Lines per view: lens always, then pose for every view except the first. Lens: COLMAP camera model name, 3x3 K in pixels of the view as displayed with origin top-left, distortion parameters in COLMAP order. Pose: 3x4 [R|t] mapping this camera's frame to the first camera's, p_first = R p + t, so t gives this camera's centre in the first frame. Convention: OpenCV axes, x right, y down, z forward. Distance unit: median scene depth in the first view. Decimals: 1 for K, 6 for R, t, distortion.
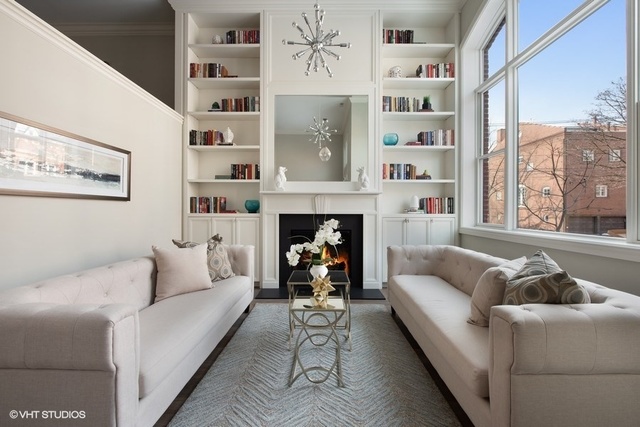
lens RADIAL K [[258.0, 0, 322.4], [0, 258.0, 210.9], [0, 0, 1]] dist [-0.004426, -0.000227]
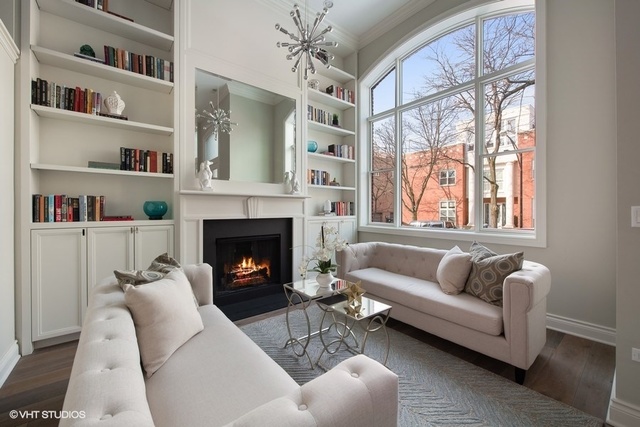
lens RADIAL K [[258.0, 0, 332.0], [0, 258.0, 210.1], [0, 0, 1]] dist [-0.004426, -0.000227]
pose [[0.762508, -0.004201, 0.646965, -0.369965], [0.001317, 0.999987, 0.004942, -0.020778], [-0.646978, -0.002917, 0.762503, 0.135806]]
